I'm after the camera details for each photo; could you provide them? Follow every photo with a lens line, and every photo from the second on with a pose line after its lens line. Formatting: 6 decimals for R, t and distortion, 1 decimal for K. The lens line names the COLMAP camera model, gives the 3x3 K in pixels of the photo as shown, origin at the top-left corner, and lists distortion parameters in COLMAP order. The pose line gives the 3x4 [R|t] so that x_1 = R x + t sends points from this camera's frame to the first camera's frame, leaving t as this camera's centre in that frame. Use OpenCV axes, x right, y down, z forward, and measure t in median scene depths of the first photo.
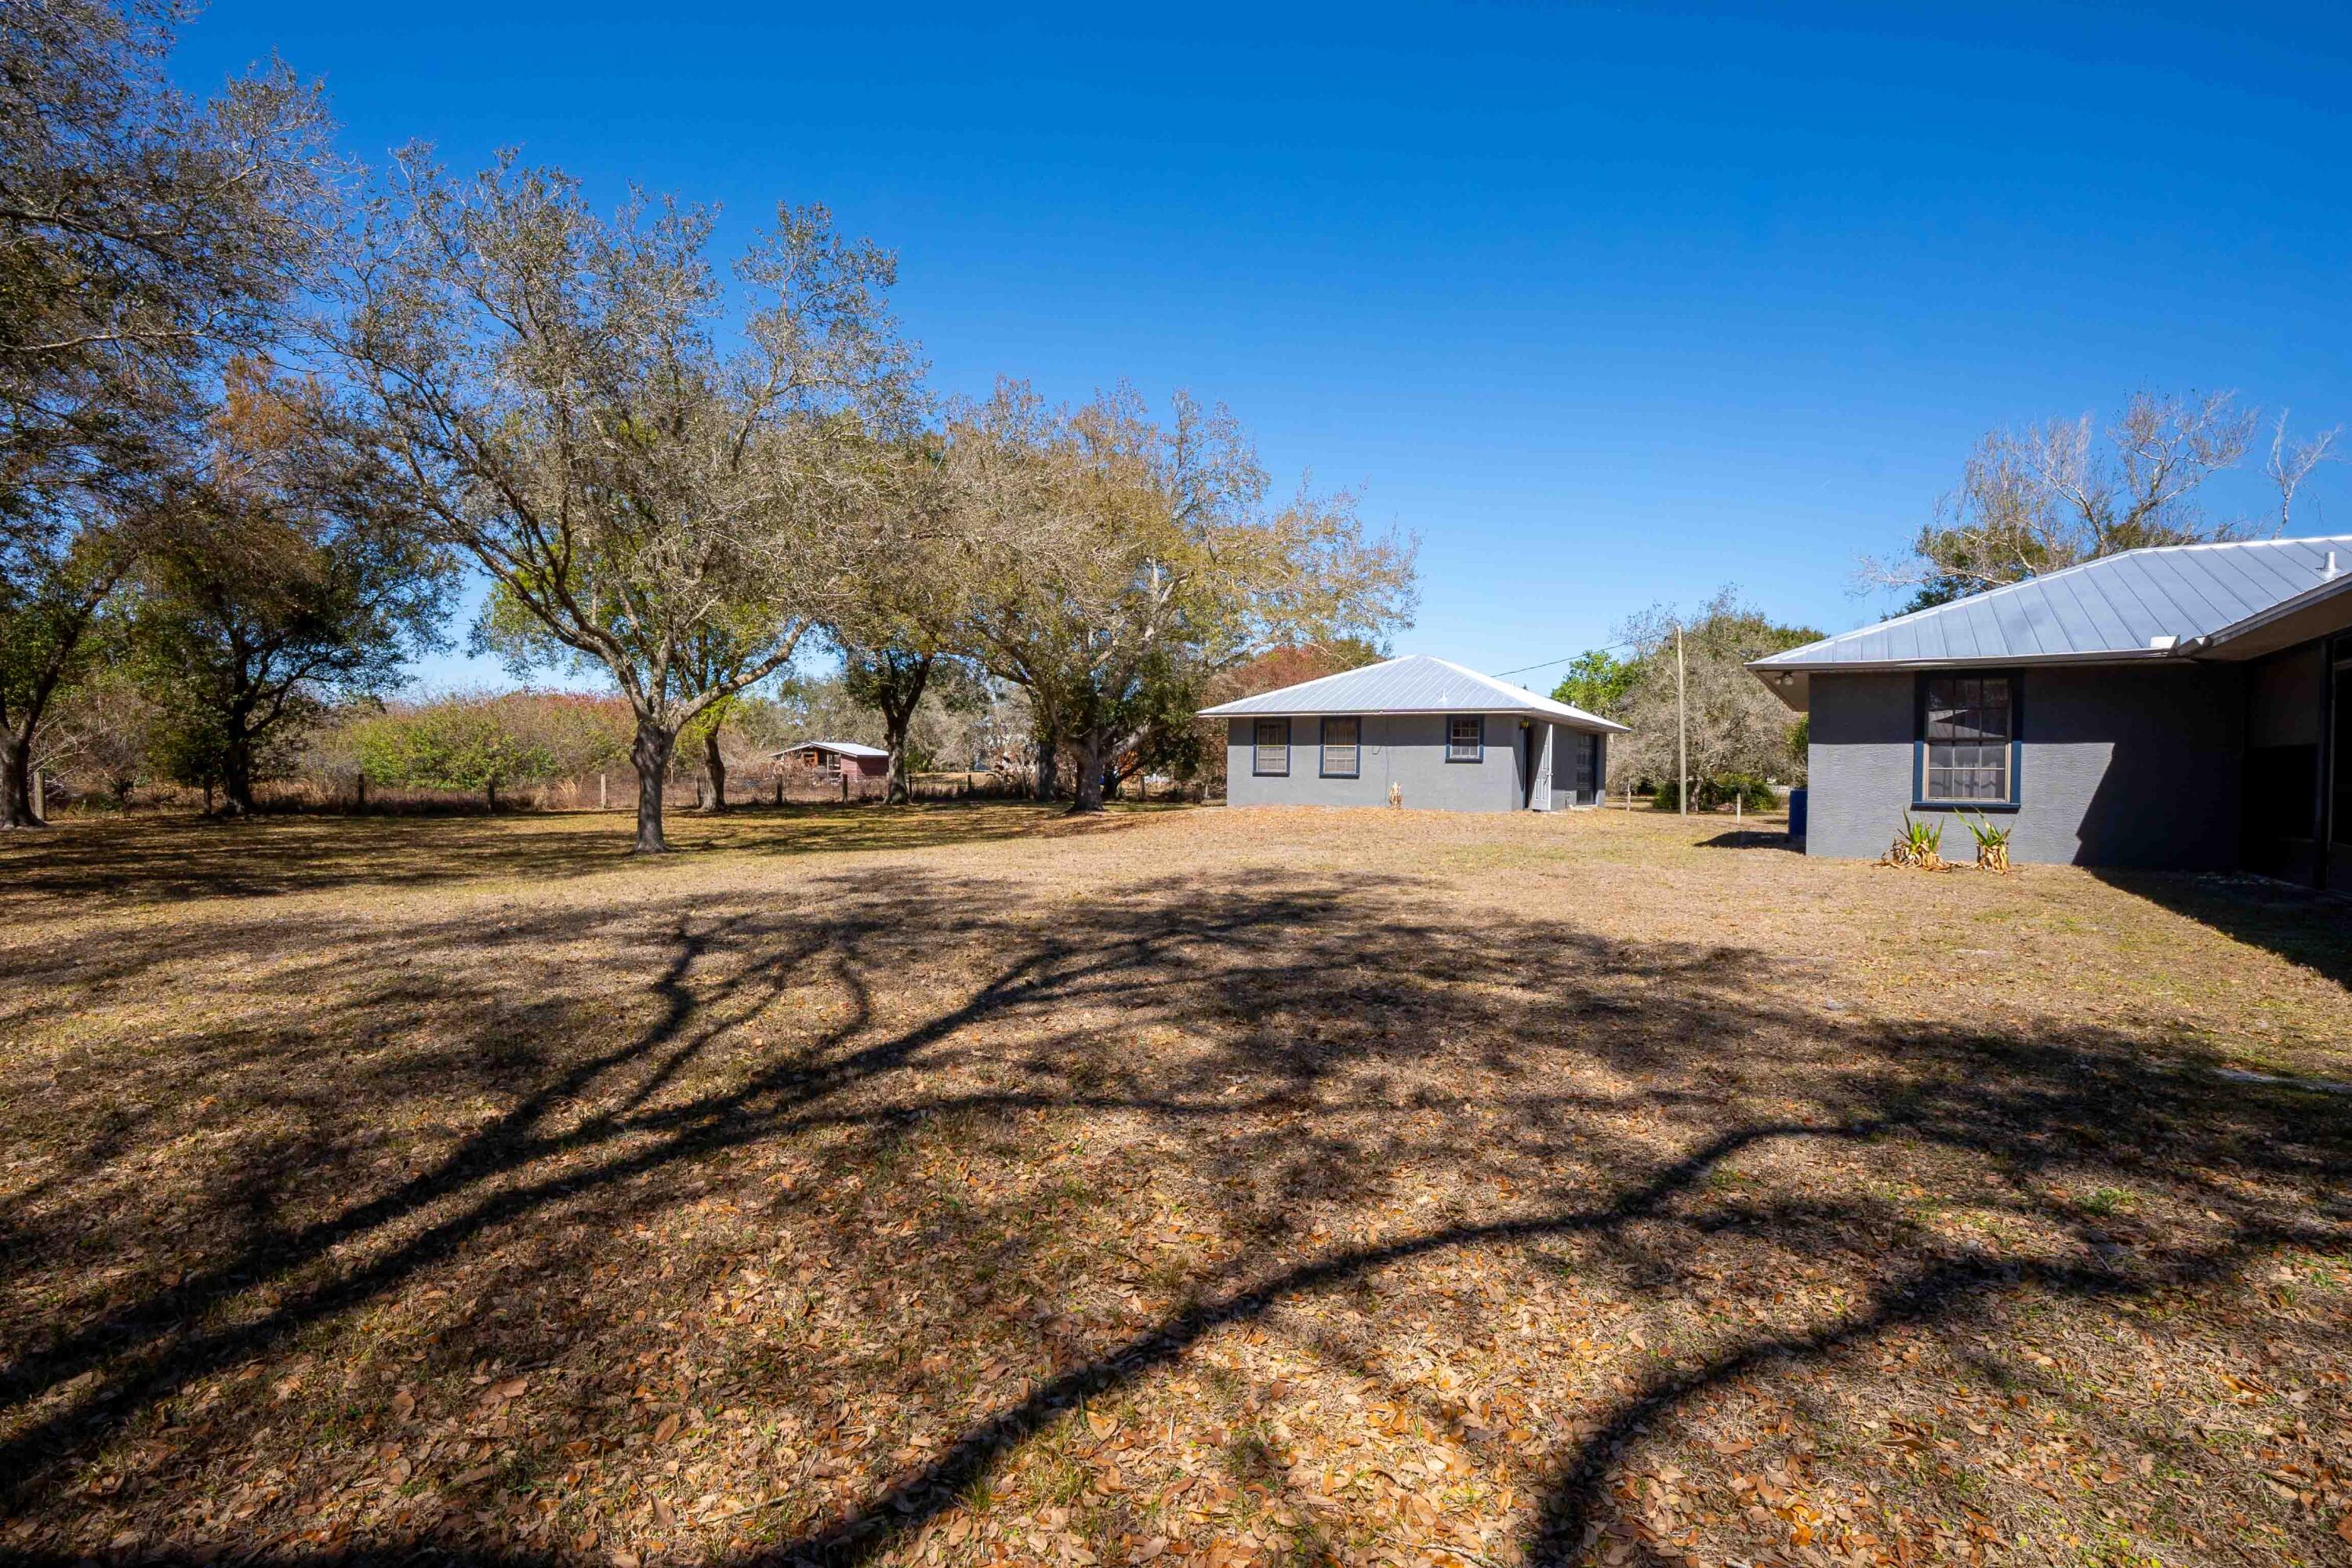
lens RADIAL K [[1025.3, 0, 1192.4], [0, 1025.3, 794.4], [0, 0, 1]] dist [-0.072559, 0.017538]
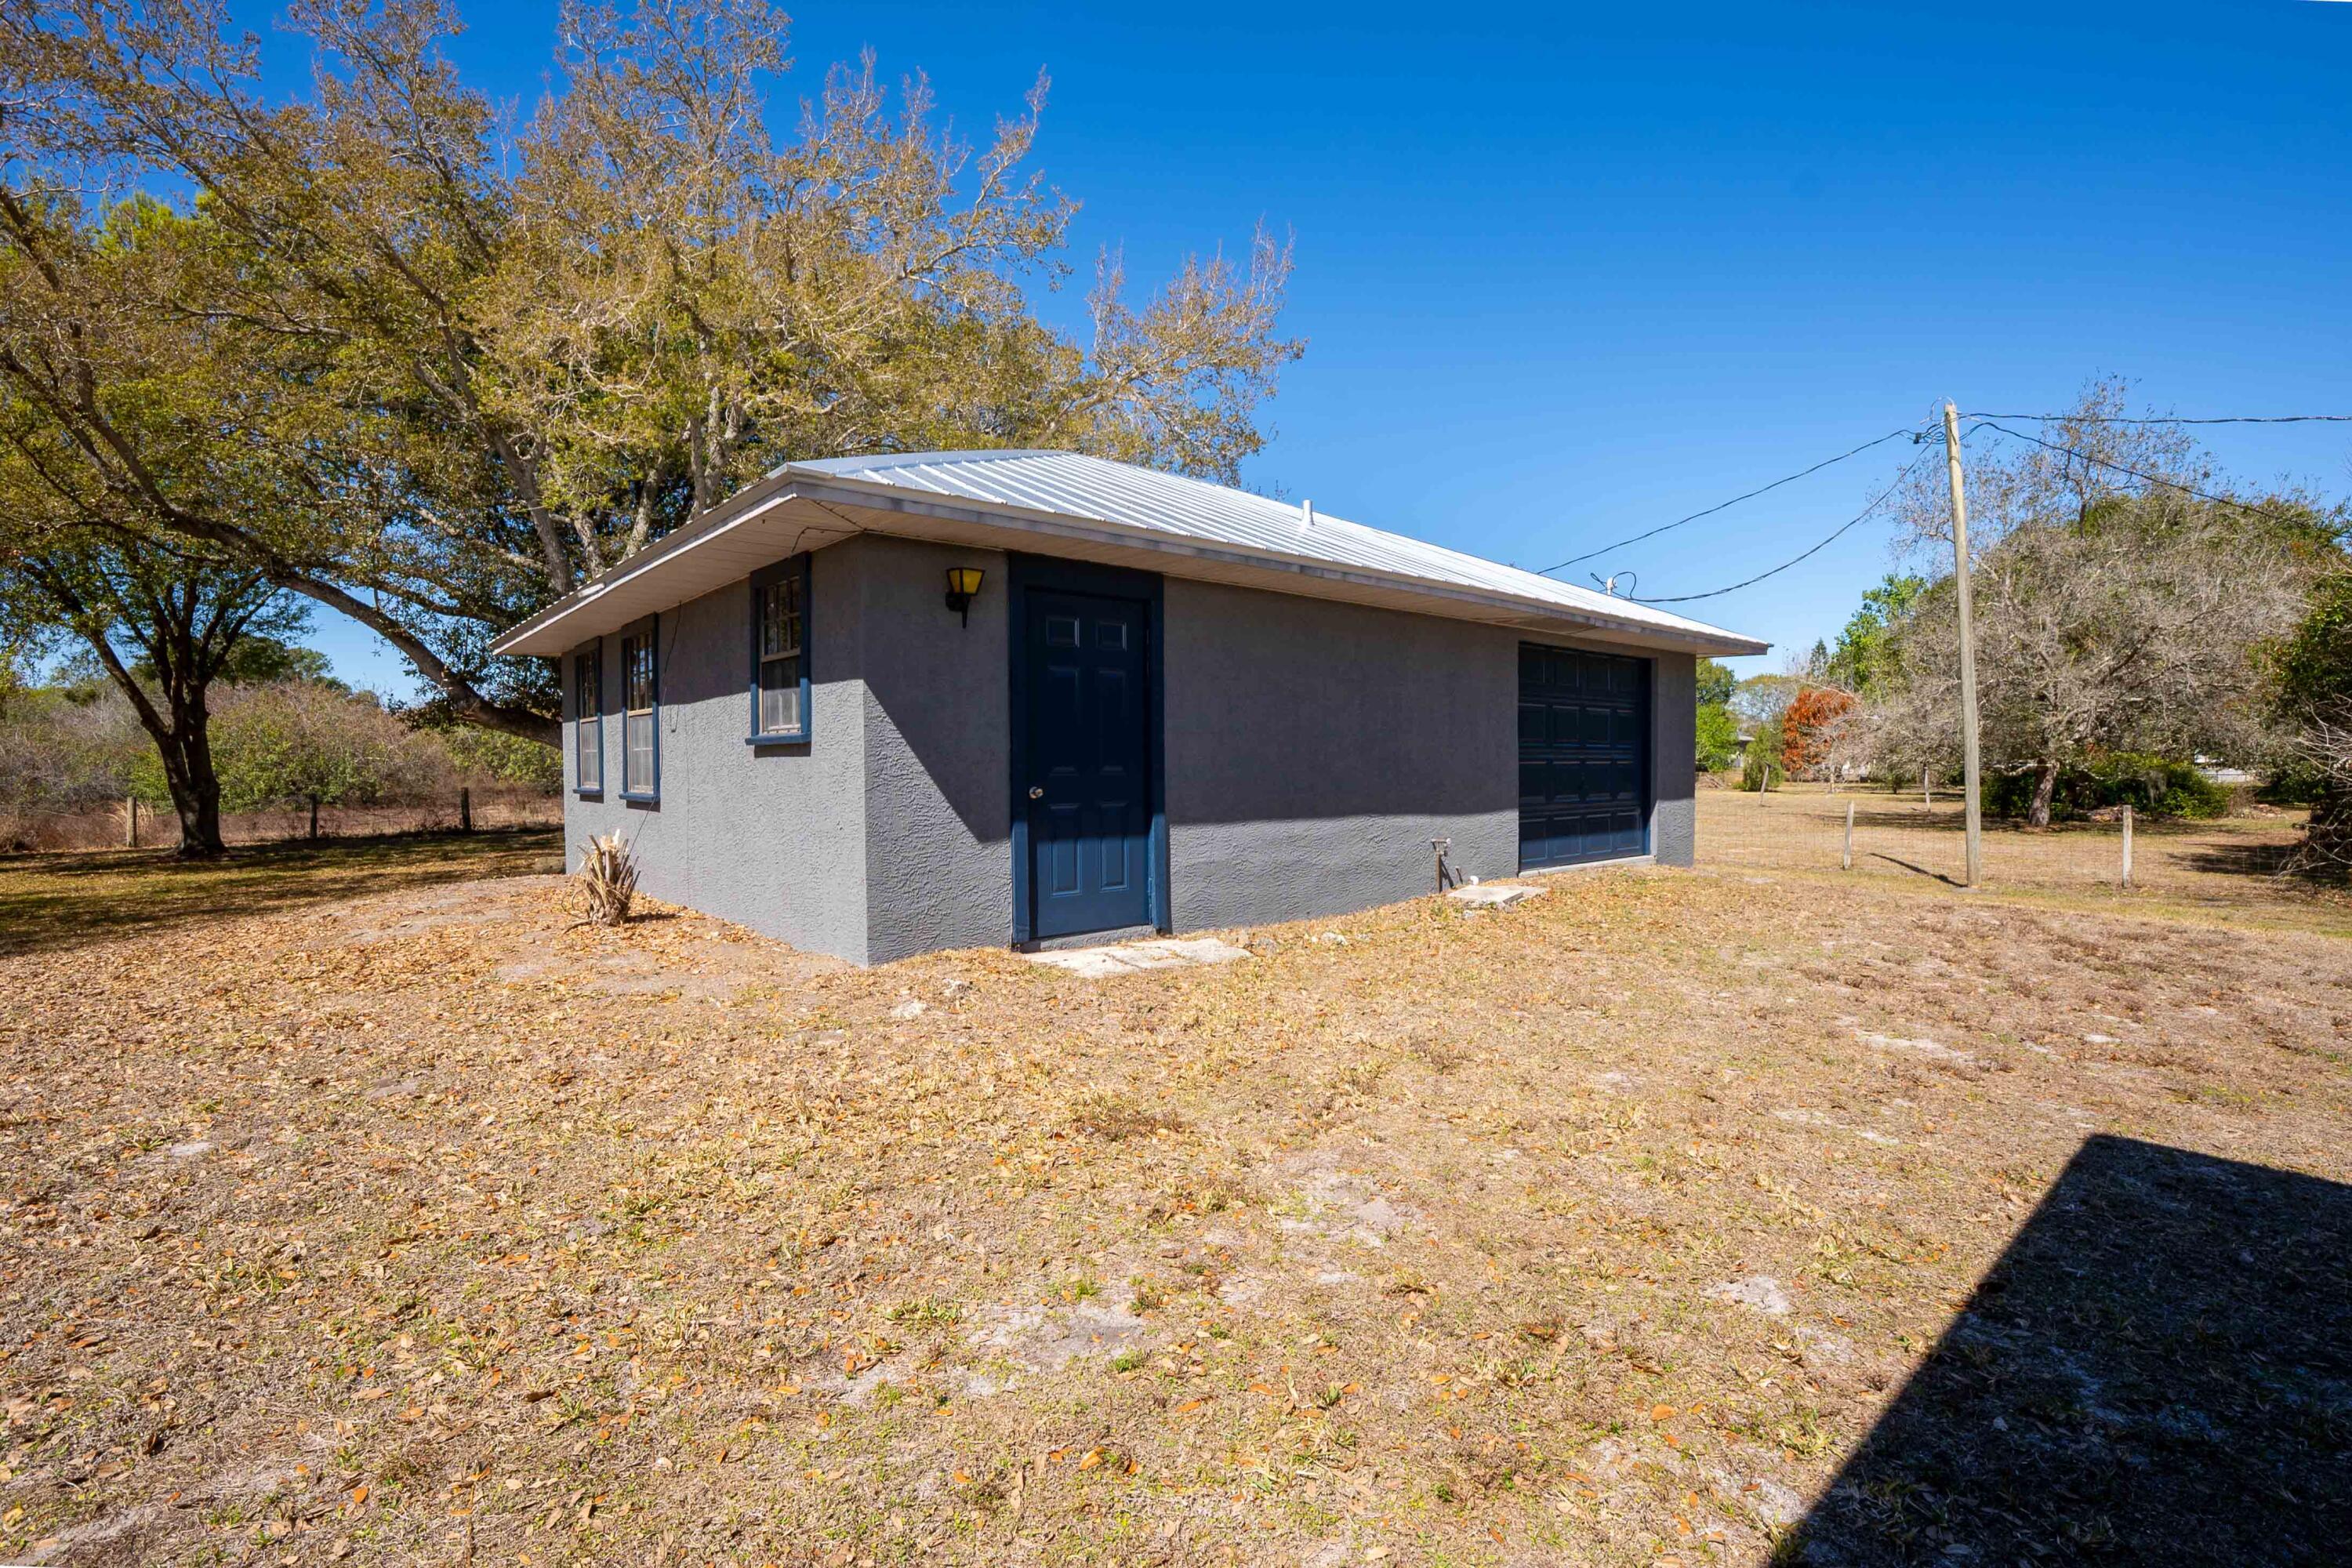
lens RADIAL K [[1025.3, 0, 1192.4], [0, 1025.3, 794.4], [0, 0, 1]] dist [-0.072559, 0.017538]
pose [[0.955261, -0.016919, -0.295278, 0.292553], [0.018527, 0.999825, 0.002649, -0.011739], [0.295182, -0.008001, 0.955408, 0.490739]]
